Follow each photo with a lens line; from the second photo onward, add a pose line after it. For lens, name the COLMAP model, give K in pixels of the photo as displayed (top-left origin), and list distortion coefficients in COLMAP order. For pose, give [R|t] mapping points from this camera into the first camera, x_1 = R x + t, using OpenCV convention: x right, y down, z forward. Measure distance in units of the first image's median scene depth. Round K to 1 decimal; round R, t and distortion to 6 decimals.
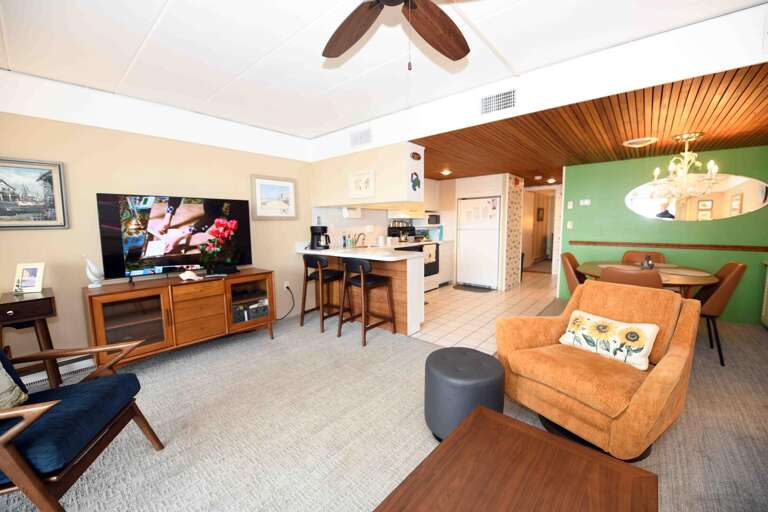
lens RADIAL K [[304.3, 0, 386.5], [0, 304.3, 253.8], [0, 0, 1]] dist [-0.011103, -0.004933]
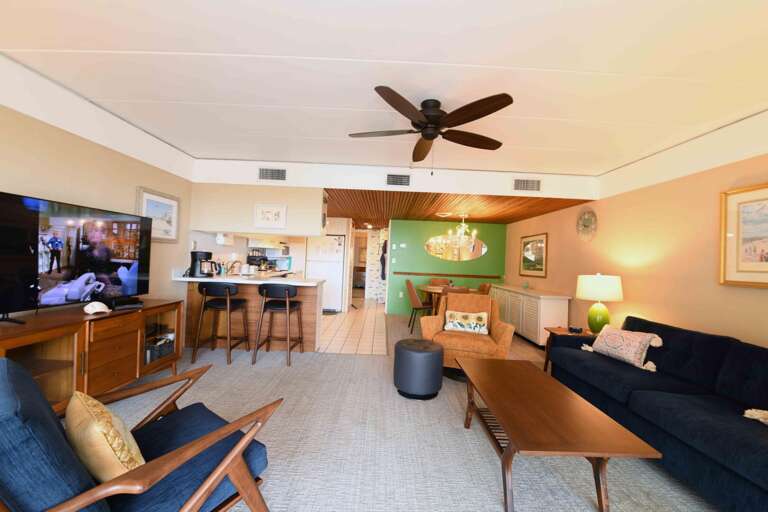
lens RADIAL K [[304.3, 0, 386.5], [0, 304.3, 253.8], [0, 0, 1]] dist [-0.011103, -0.004933]
pose [[0.753906, 0.052280, 0.654898, -0.481587], [0.016879, 0.994958, -0.098859, 0.018206], [-0.656765, 0.085584, 0.749223, -0.062097]]
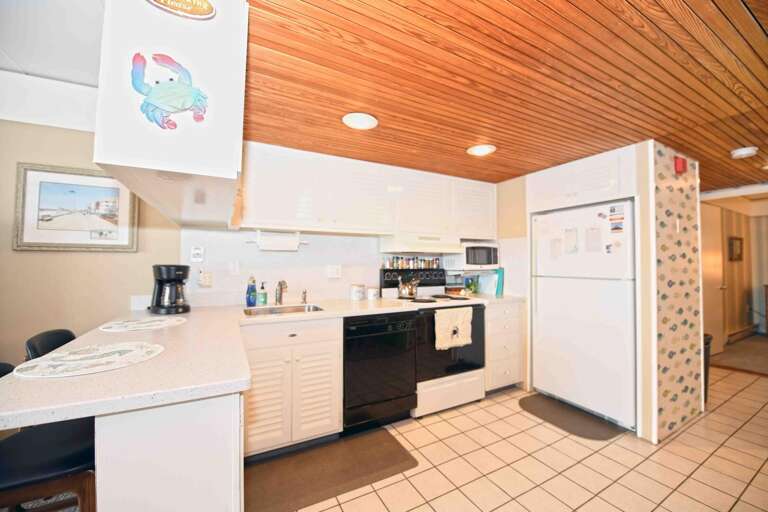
lens RADIAL K [[304.3, 0, 386.5], [0, 304.3, 253.8], [0, 0, 1]] dist [-0.011103, -0.004933]
pose [[0.932041, 0.002164, -0.362346, 0.332418], [-0.047931, 0.991931, -0.117365, -0.081974], [0.359168, 0.126757, 0.924625, 0.804929]]
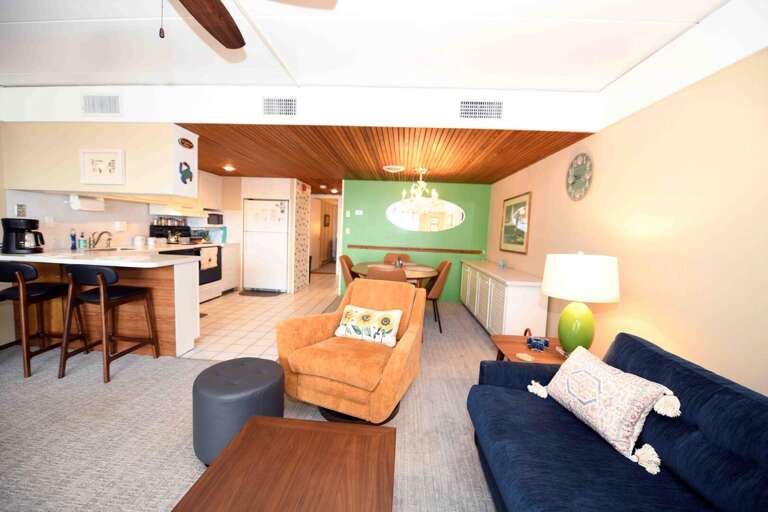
lens RADIAL K [[304.3, 0, 386.5], [0, 304.3, 253.8], [0, 0, 1]] dist [-0.011103, -0.004933]
pose [[0.793449, -0.005968, 0.608607, 0.024010], [0.012440, 0.999902, -0.006414, 0.000246], [-0.608509, 0.012660, 0.793446, -0.006830]]
